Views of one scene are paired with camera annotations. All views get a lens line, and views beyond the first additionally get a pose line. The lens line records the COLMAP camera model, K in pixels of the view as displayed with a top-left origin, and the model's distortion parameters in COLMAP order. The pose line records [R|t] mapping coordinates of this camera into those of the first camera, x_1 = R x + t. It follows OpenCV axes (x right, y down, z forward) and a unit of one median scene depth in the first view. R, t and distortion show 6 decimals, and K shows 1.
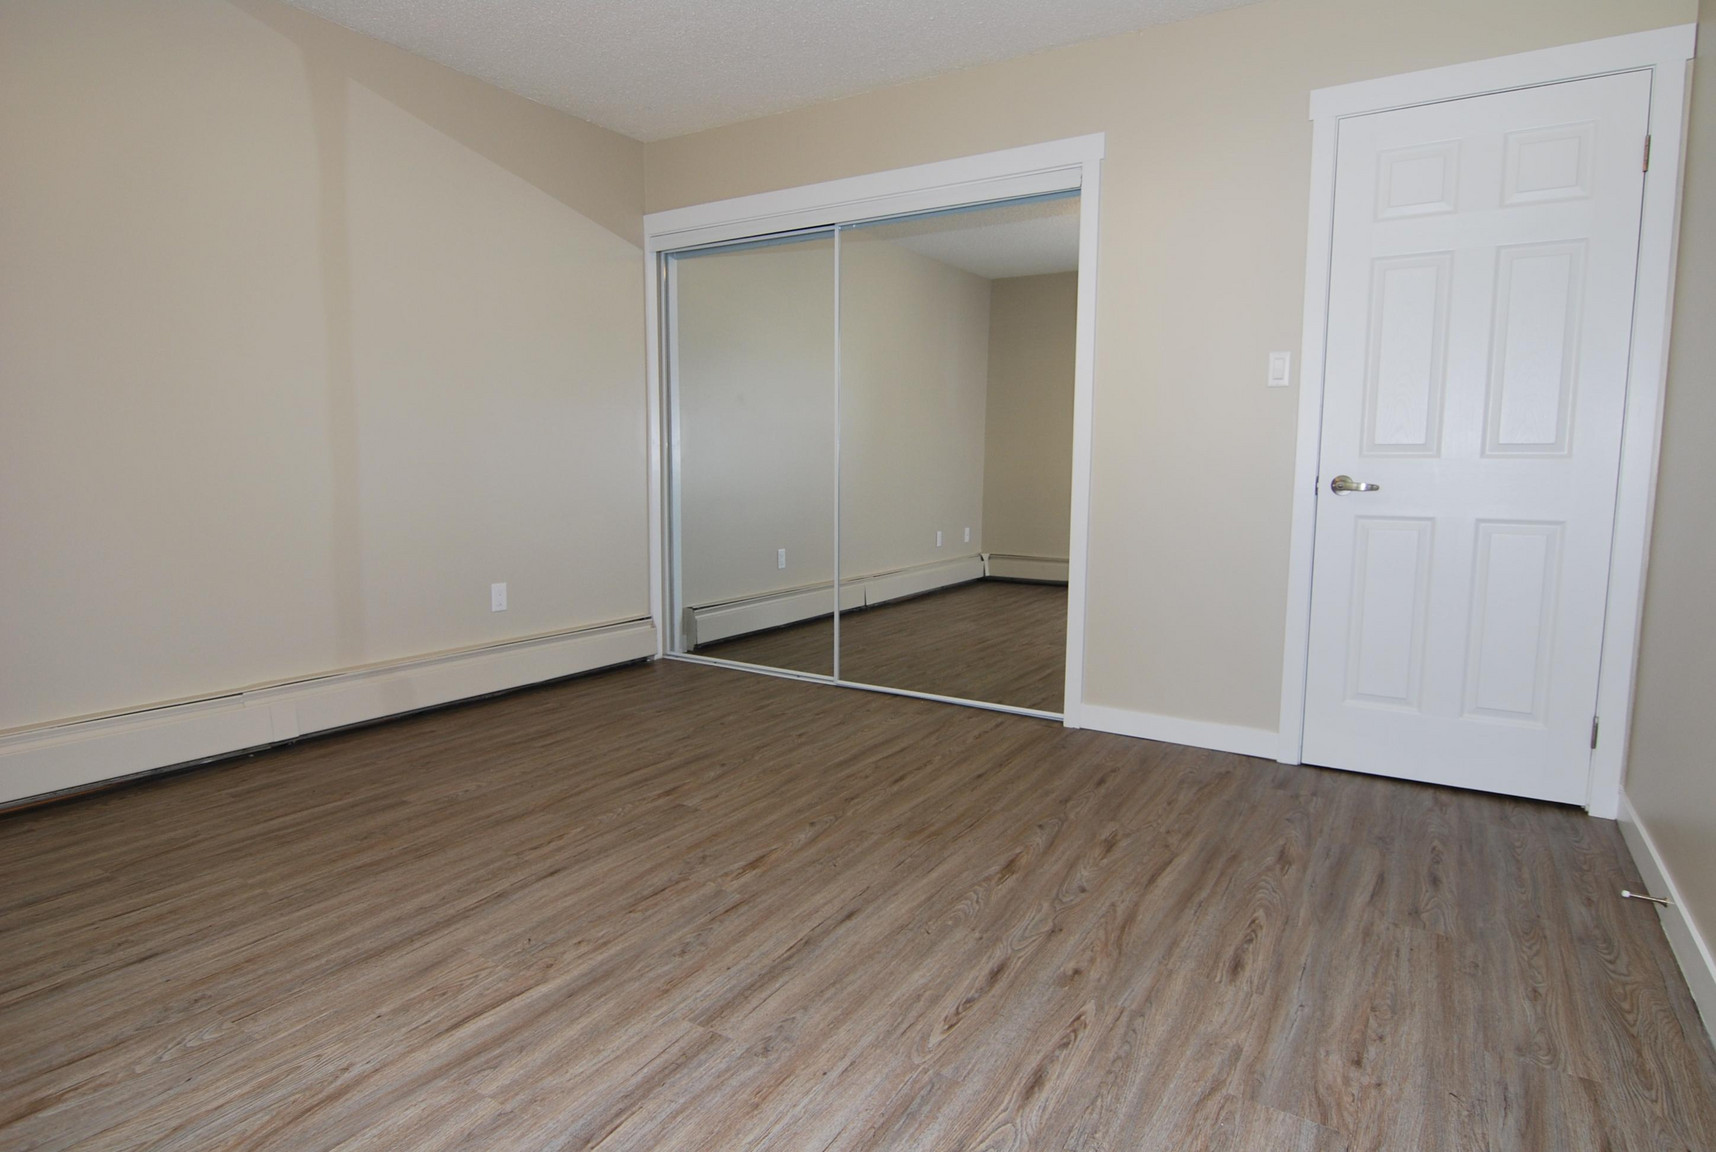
lens RADIAL K [[919.9, 0, 857.0], [0, 919.9, 572.4], [0, 0, 1]] dist [-0.015893, -0.001282]
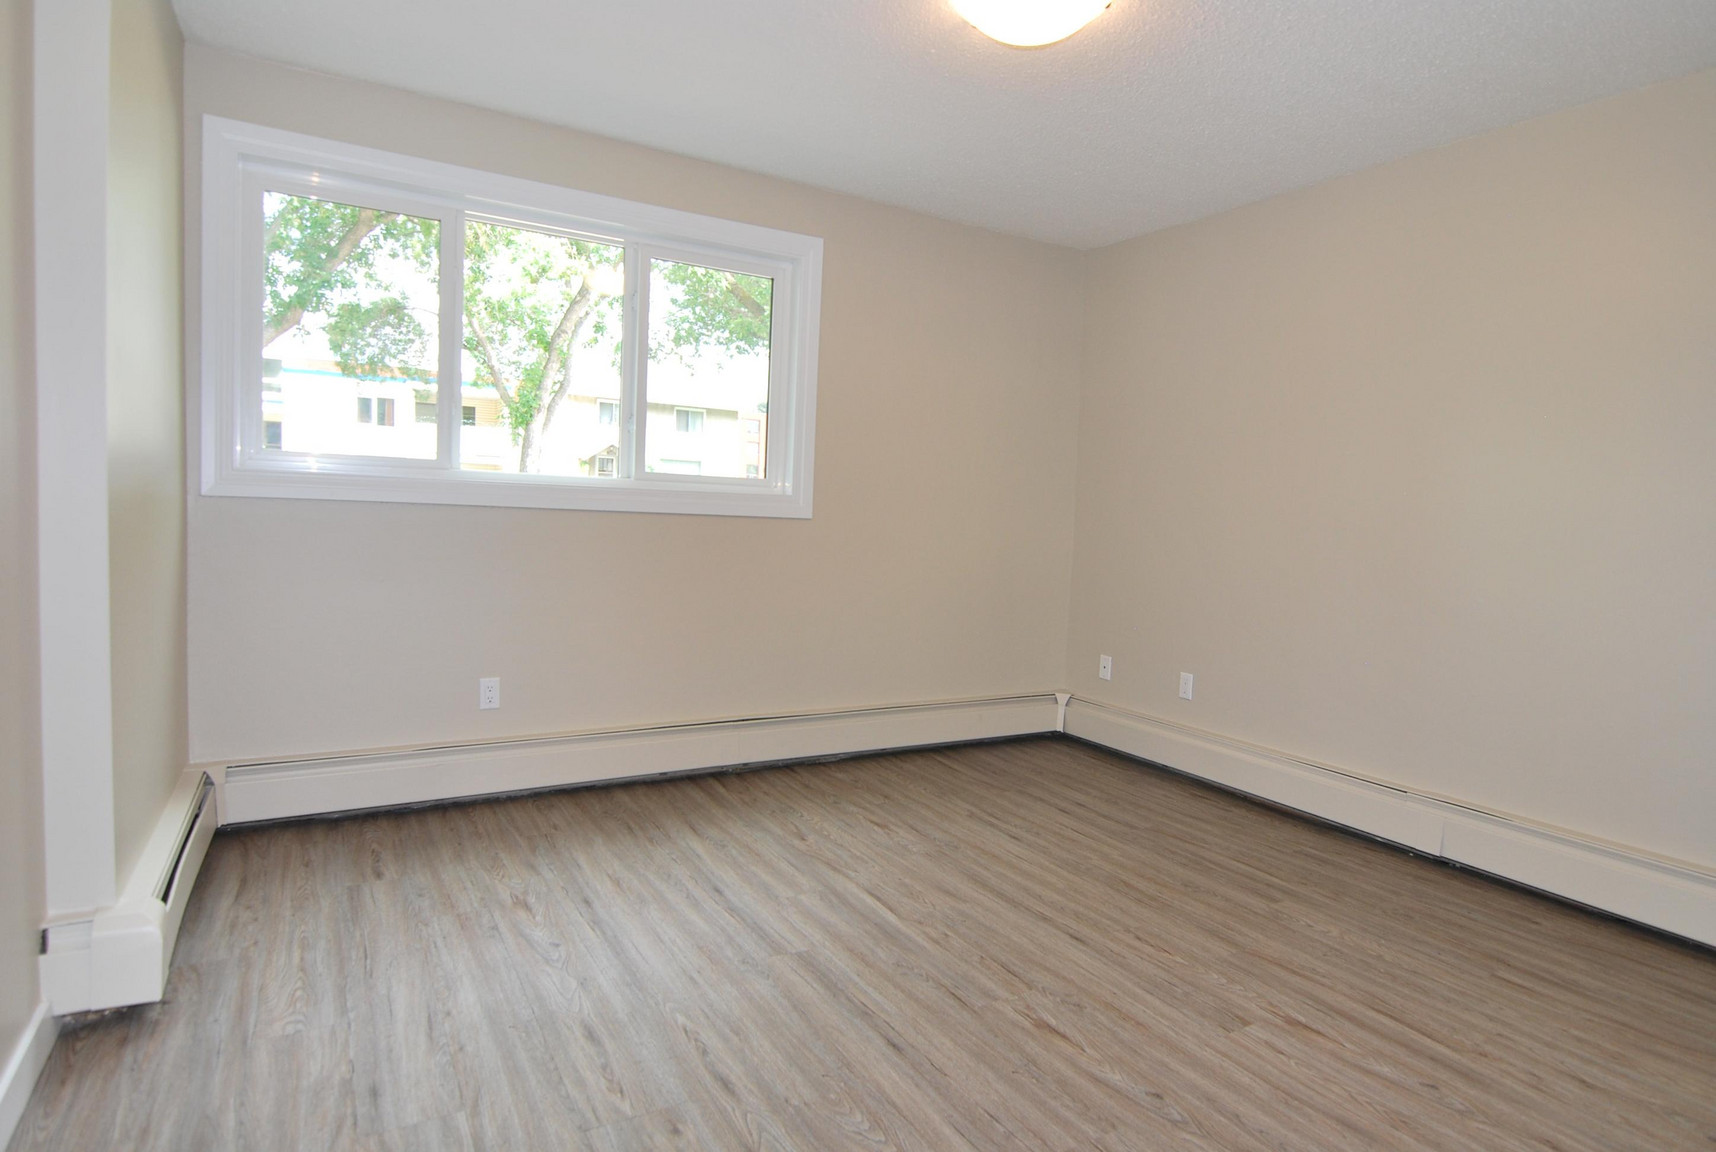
lens RADIAL K [[919.9, 0, 855.6], [0, 919.9, 573.7], [0, 0, 1]] dist [-0.015893, -0.001282]
pose [[-0.451603, 0.030774, -0.891688, 0.769971], [-0.152230, 0.982093, 0.110992, -0.189379], [0.879136, 0.185866, -0.438831, 1.177337]]
